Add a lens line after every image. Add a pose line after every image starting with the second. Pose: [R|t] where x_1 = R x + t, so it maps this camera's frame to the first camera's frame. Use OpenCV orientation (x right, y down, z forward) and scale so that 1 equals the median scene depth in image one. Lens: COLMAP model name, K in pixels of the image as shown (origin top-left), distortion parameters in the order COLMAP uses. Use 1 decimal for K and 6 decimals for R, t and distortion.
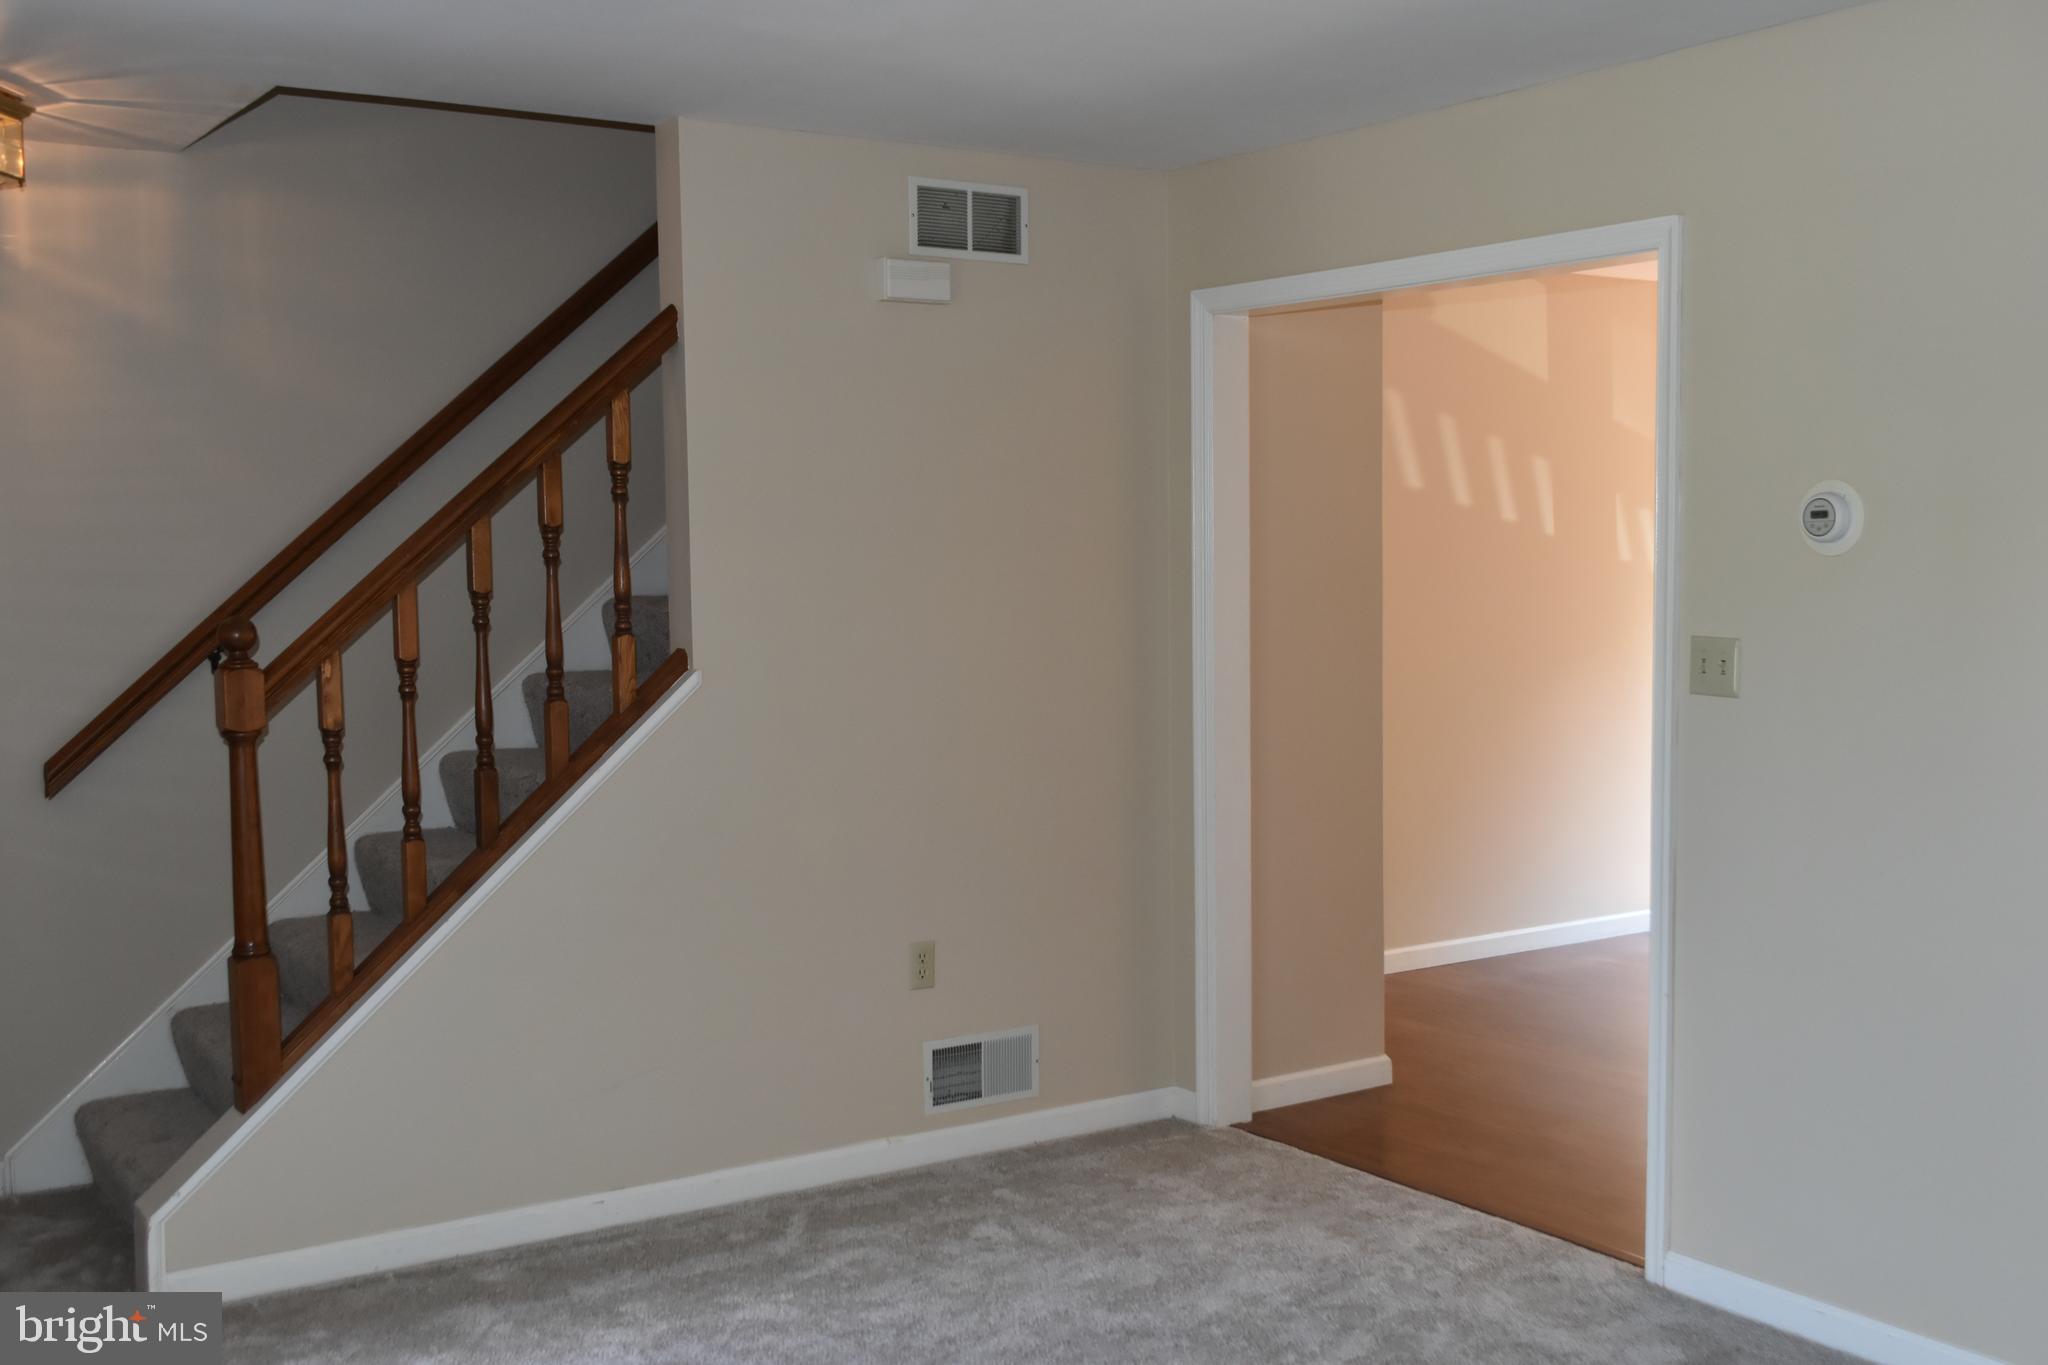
lens RADIAL K [[2186.9, 0, 1029.4], [0, 2186.9, 695.9], [0, 0, 1]] dist [0.005632, 0.000000]
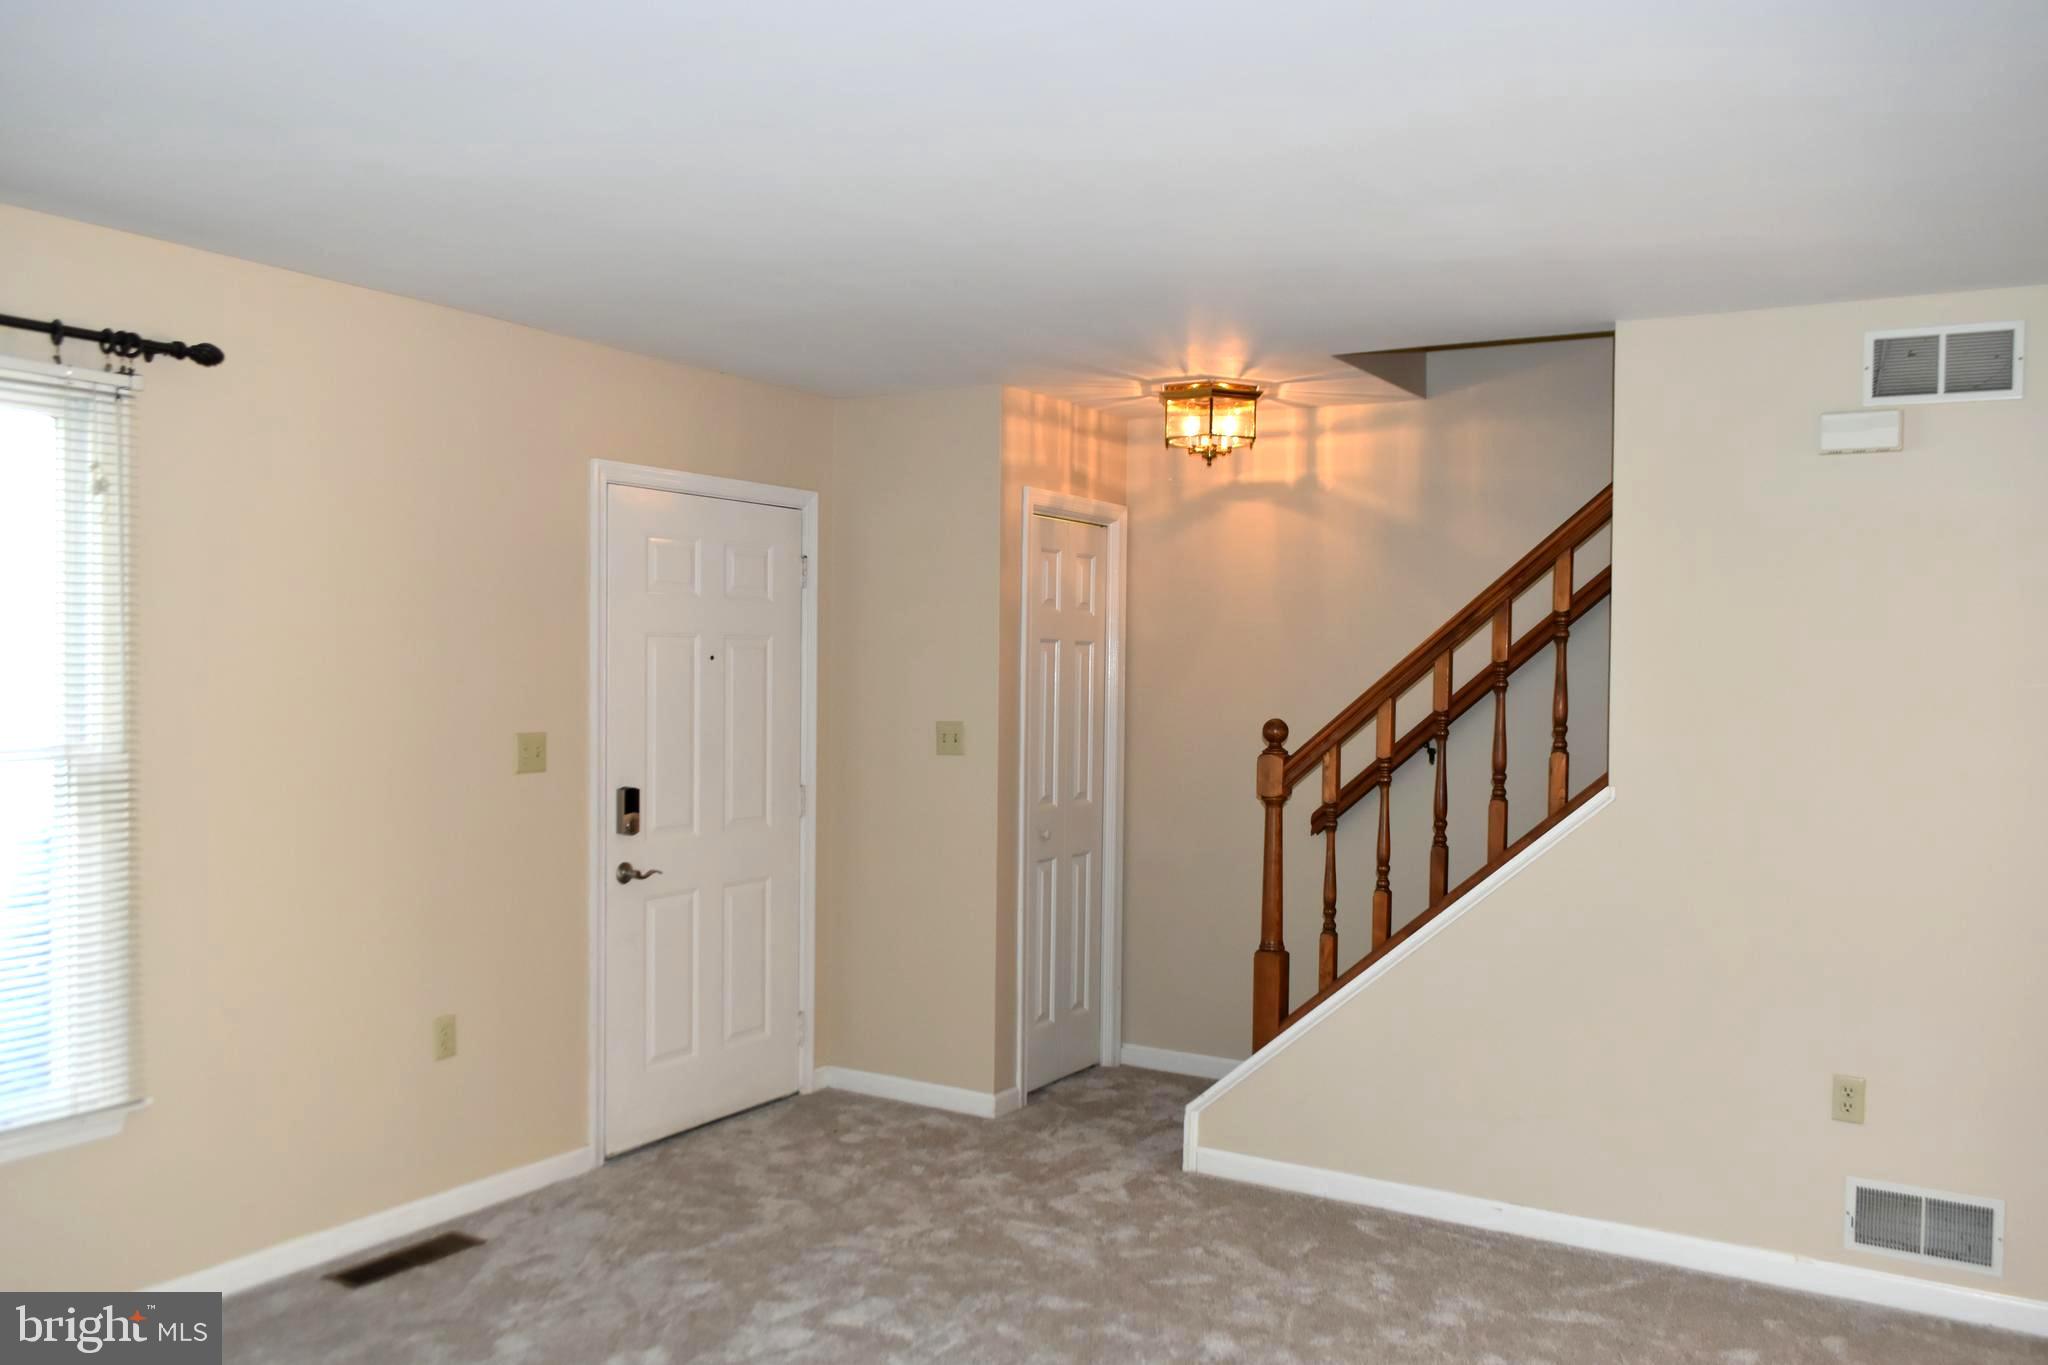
lens RADIAL K [[1610.4, 0, 1022.9], [0, 1610.4, 685.4], [0, 0, 1]] dist [-0.003635, 0.002691]
pose [[0.424377, 0.029082, -0.905018, 0.492534], [-0.086131, 0.996249, -0.008374, -0.031039], [0.901380, 0.081503, 0.425290, 0.344046]]
